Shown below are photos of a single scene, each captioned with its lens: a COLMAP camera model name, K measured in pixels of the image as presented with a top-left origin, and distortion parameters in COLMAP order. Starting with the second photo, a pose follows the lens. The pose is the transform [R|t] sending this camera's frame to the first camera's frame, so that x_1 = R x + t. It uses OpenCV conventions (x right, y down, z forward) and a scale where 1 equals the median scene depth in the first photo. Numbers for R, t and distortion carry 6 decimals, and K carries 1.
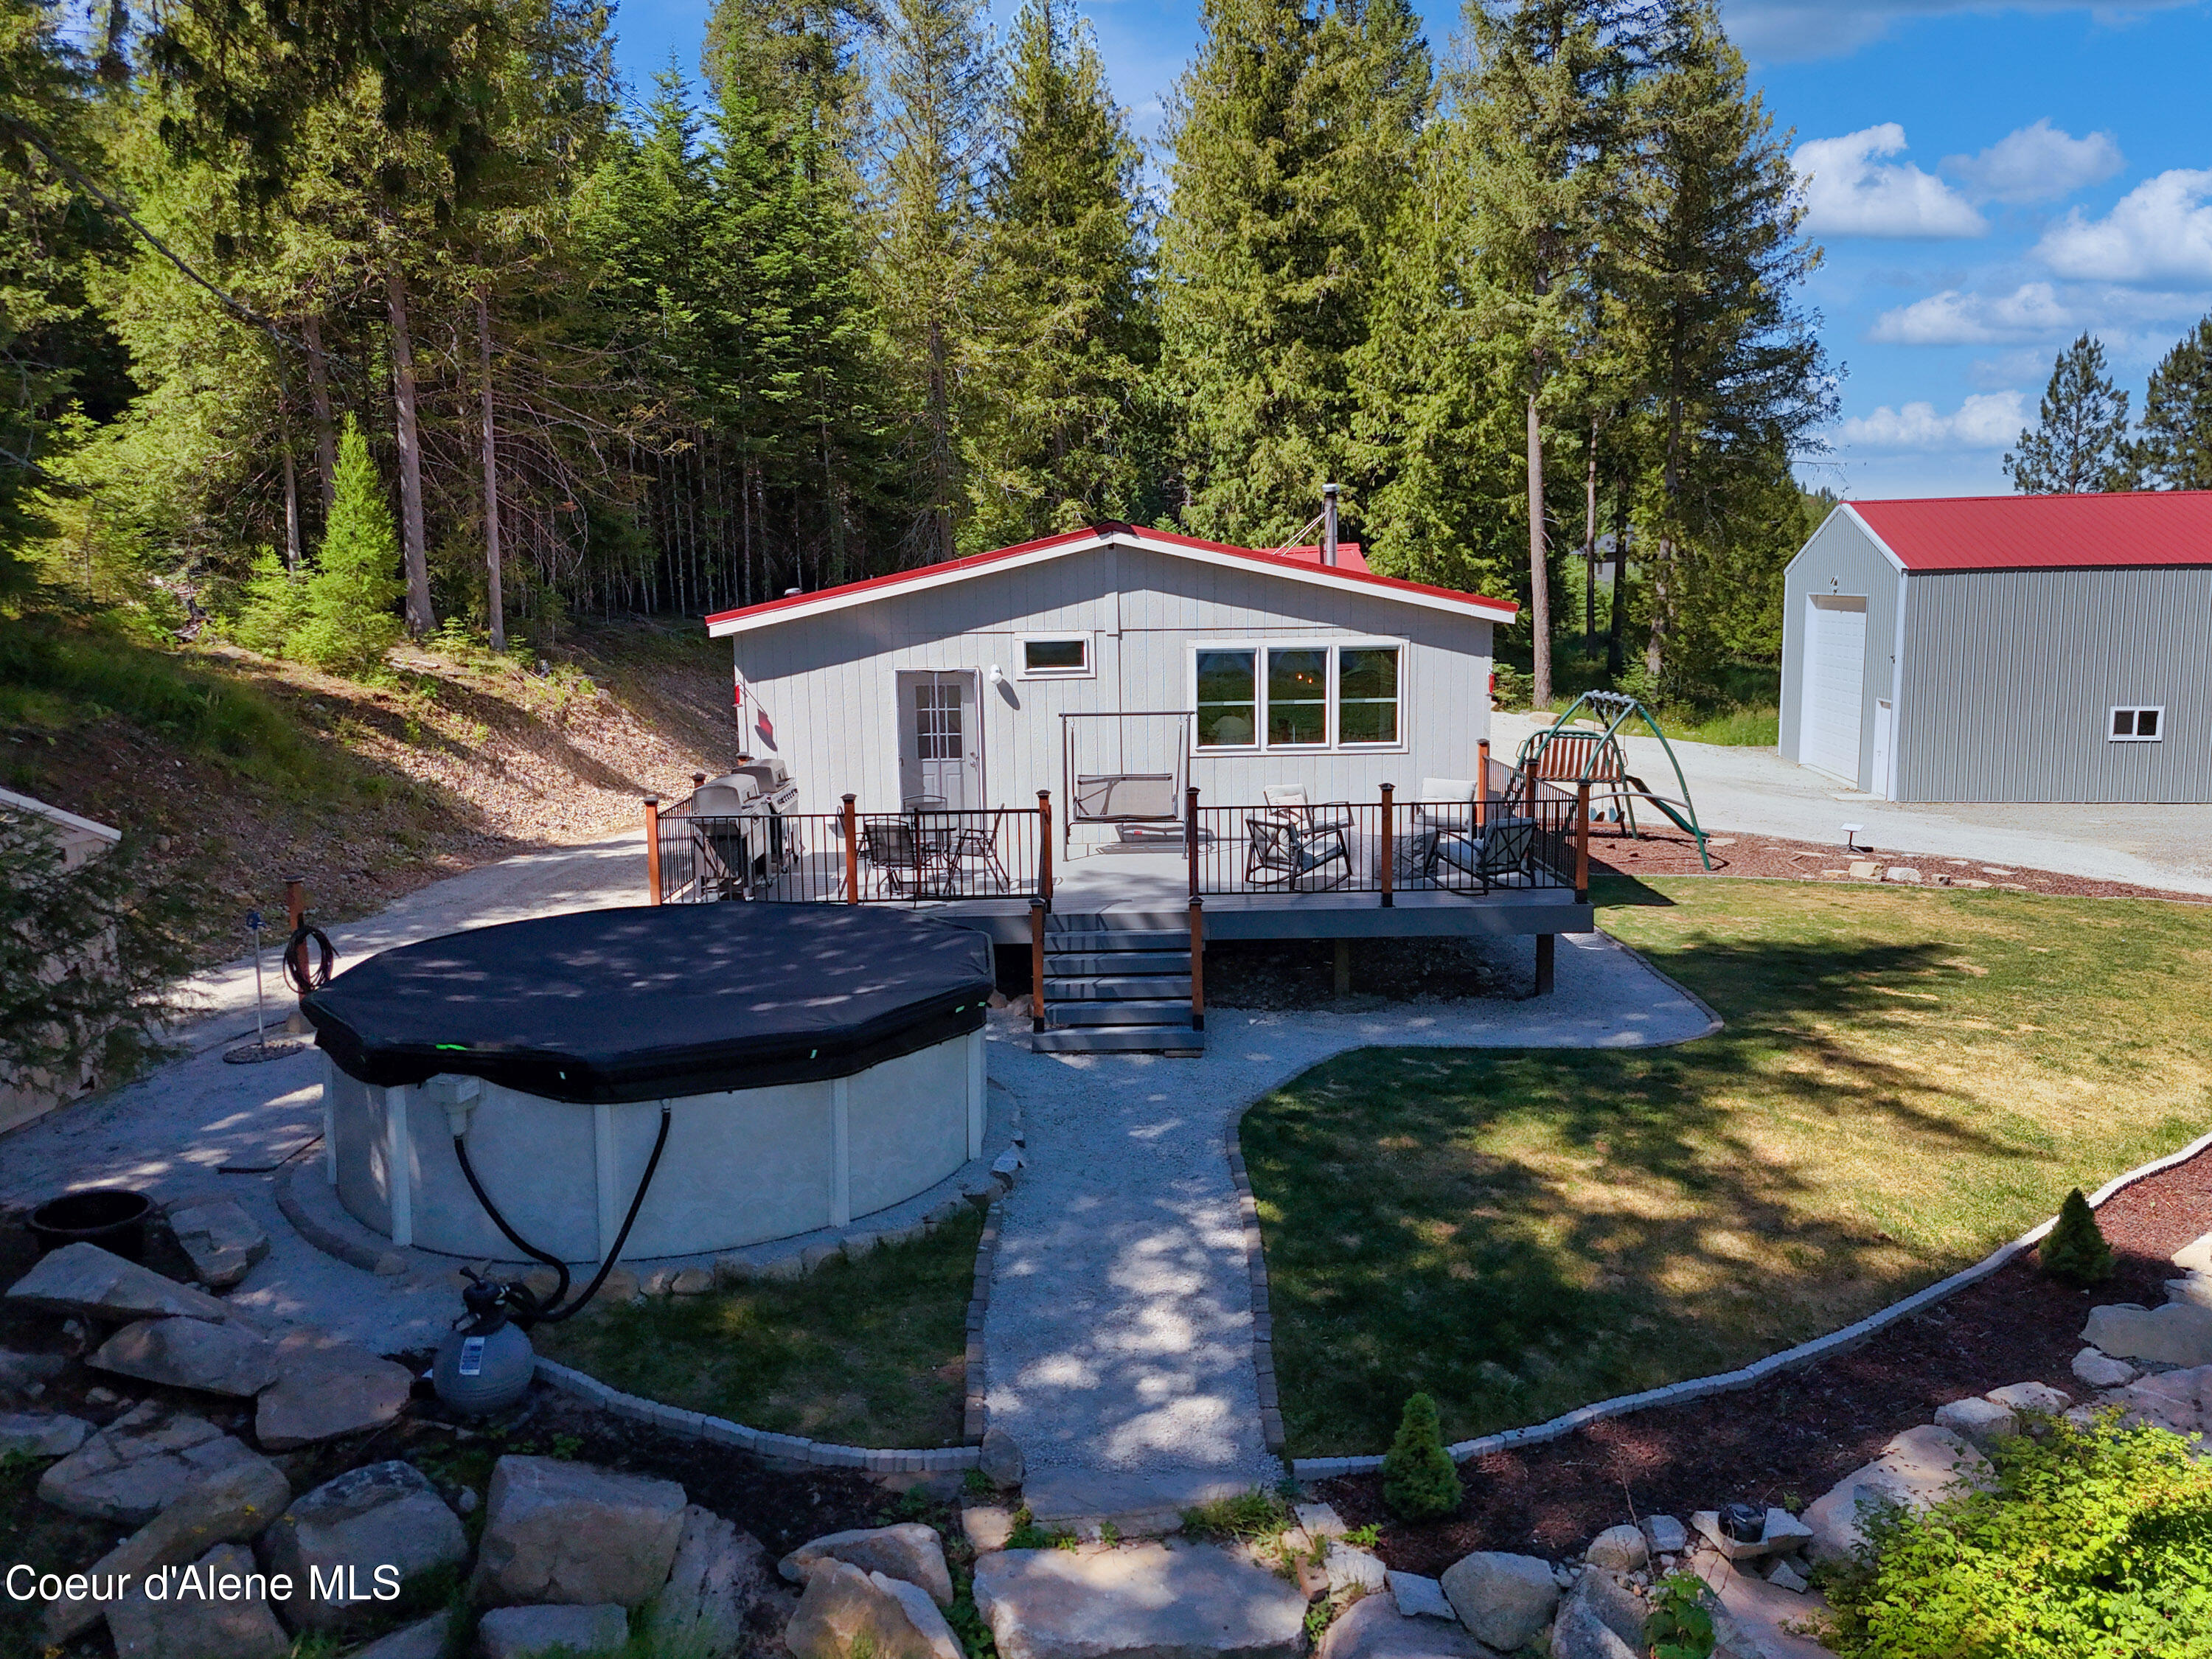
lens RADIAL K [[1597.7, 0, 1096.4], [0, 1597.7, 832.4], [0, 0, 1]] dist [0.060216, -0.072681]
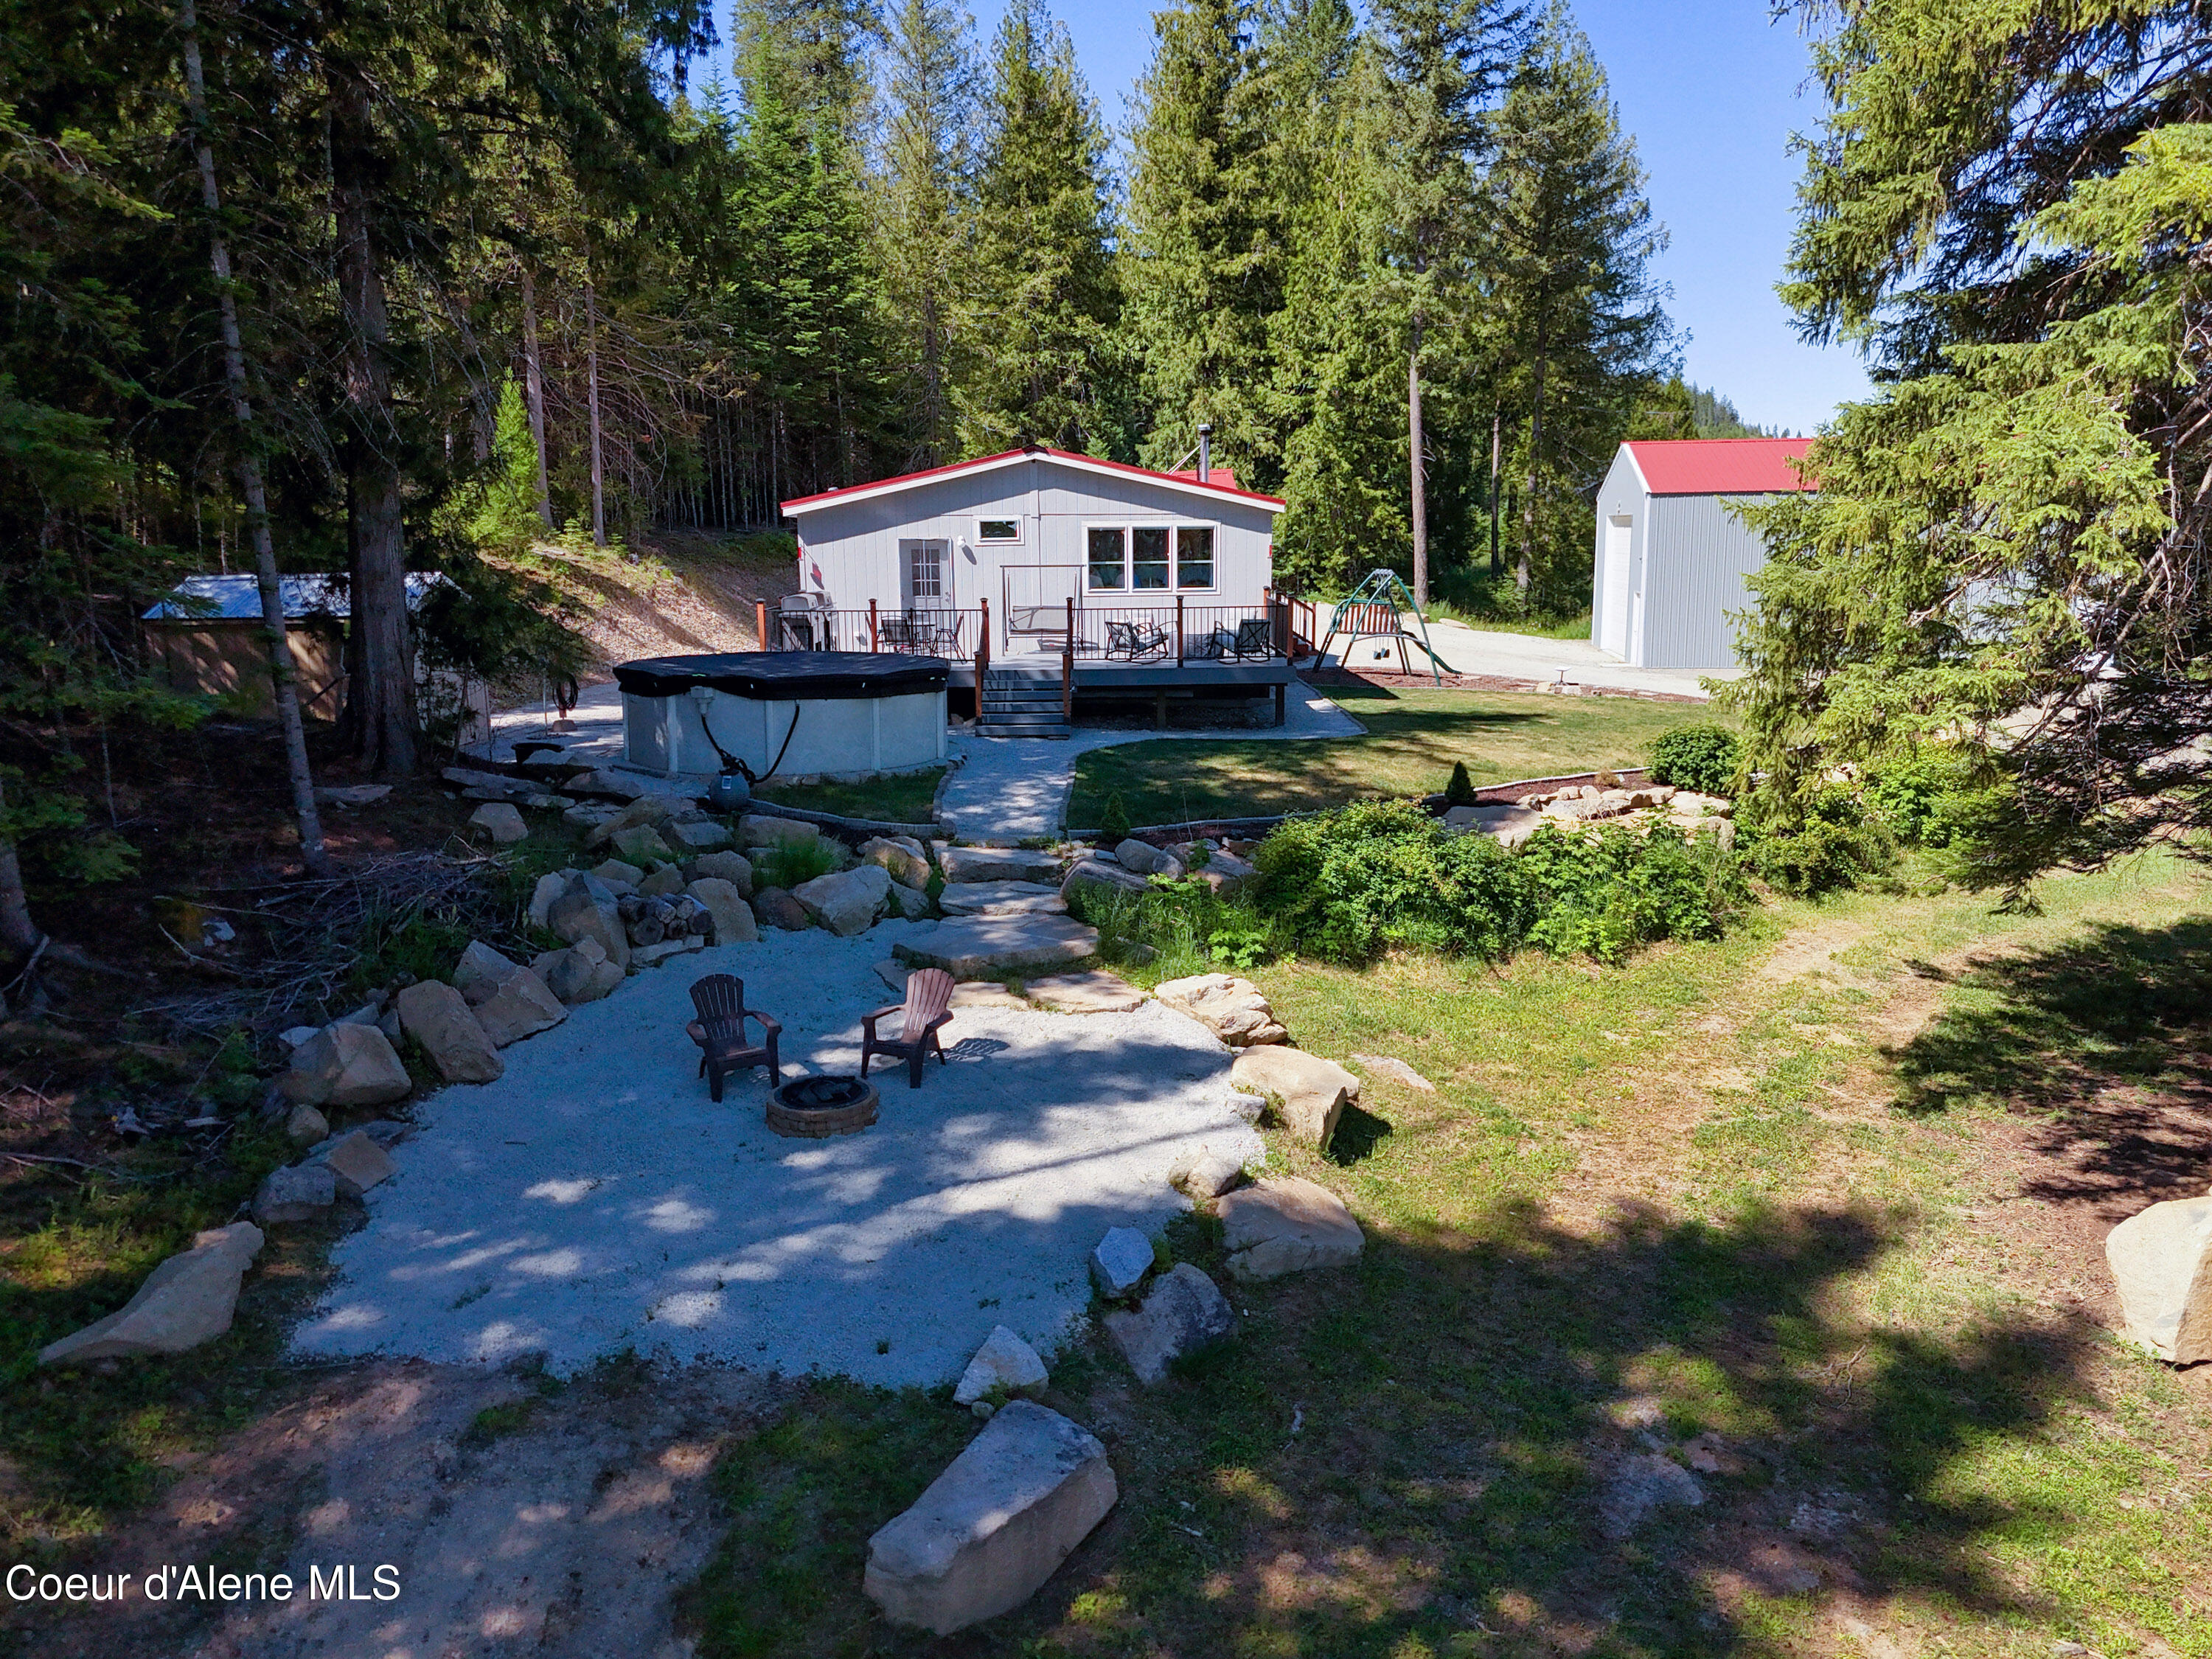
lens RADIAL K [[1597.7, 0, 1096.4], [0, 1597.7, 832.4], [0, 0, 1]] dist [0.060216, -0.072681]
pose [[0.999974, 0.006897, 0.002232, 0.047561], [-0.006966, 0.999445, 0.032581, 0.093686], [-0.002006, -0.032596, 0.999467, -0.411887]]
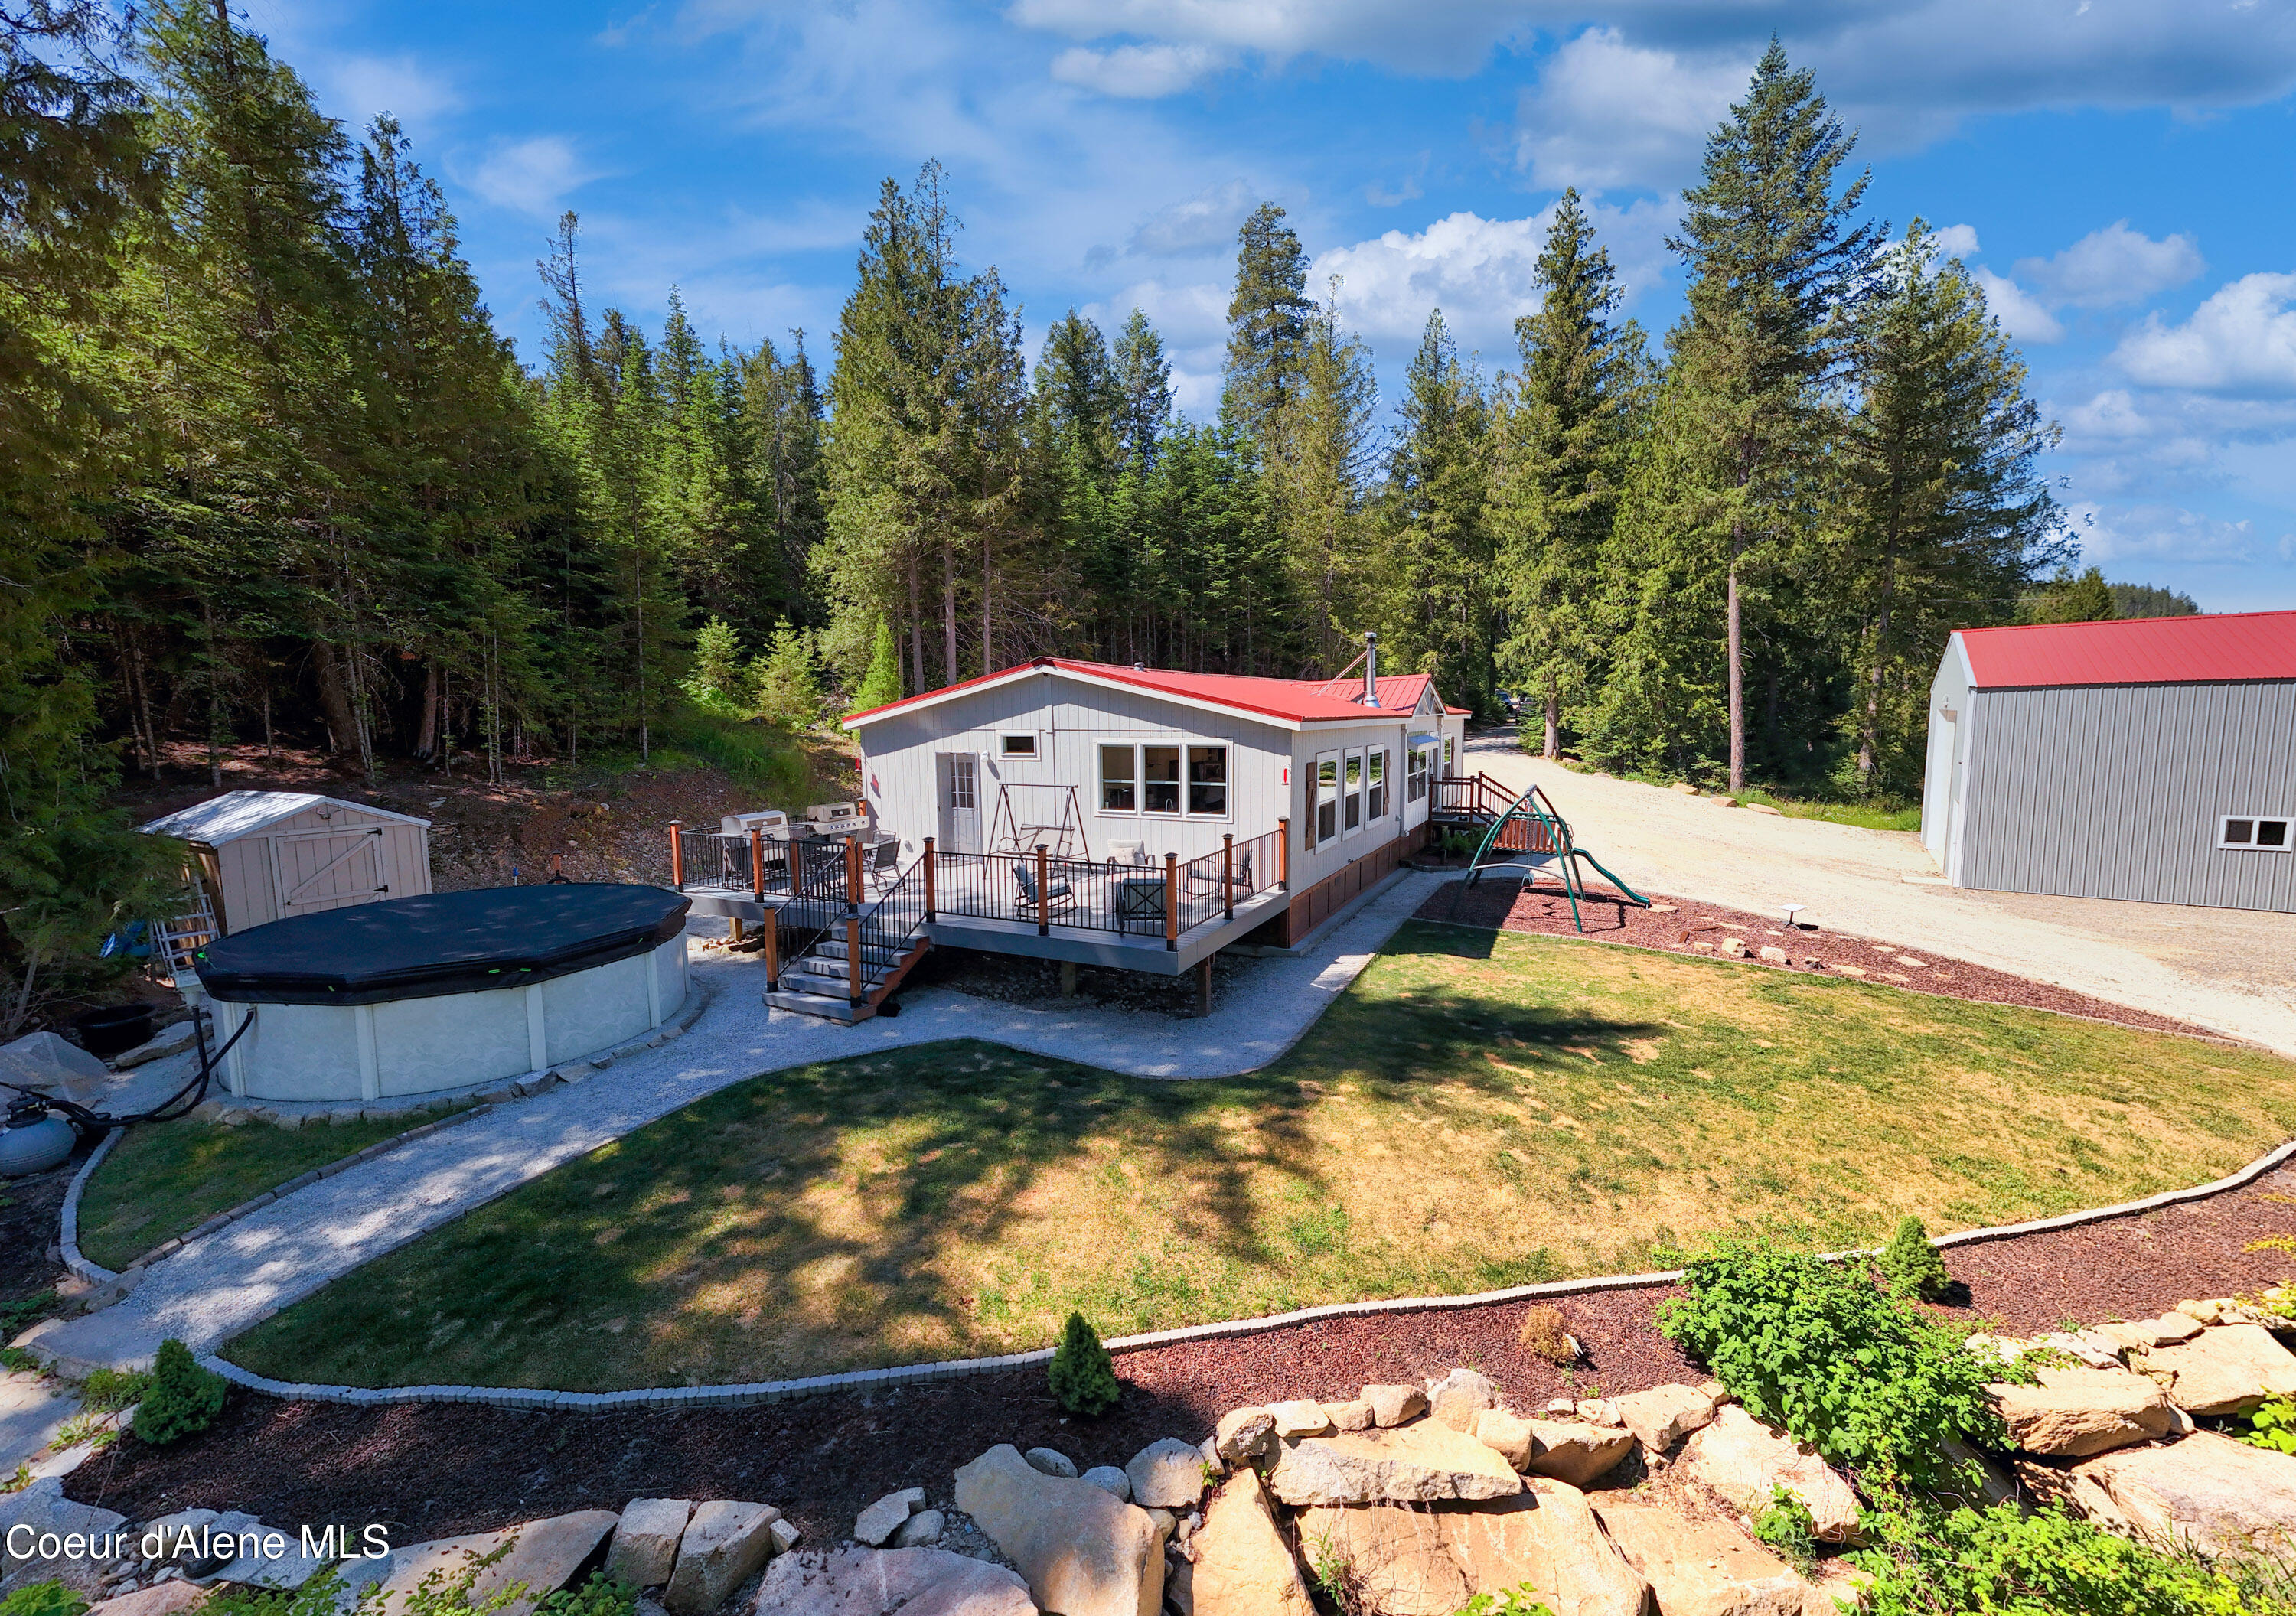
lens RADIAL K [[899.6, 0, 1148.0], [0, 899.6, 808.0], [0, 0, 1]] dist [0.006022, 0.000002]
pose [[0.887015, 0.057210, -0.458182, 0.329348], [-0.074159, 0.997064, -0.019072, -0.029549], [0.455746, 0.050895, 0.888654, 0.198135]]
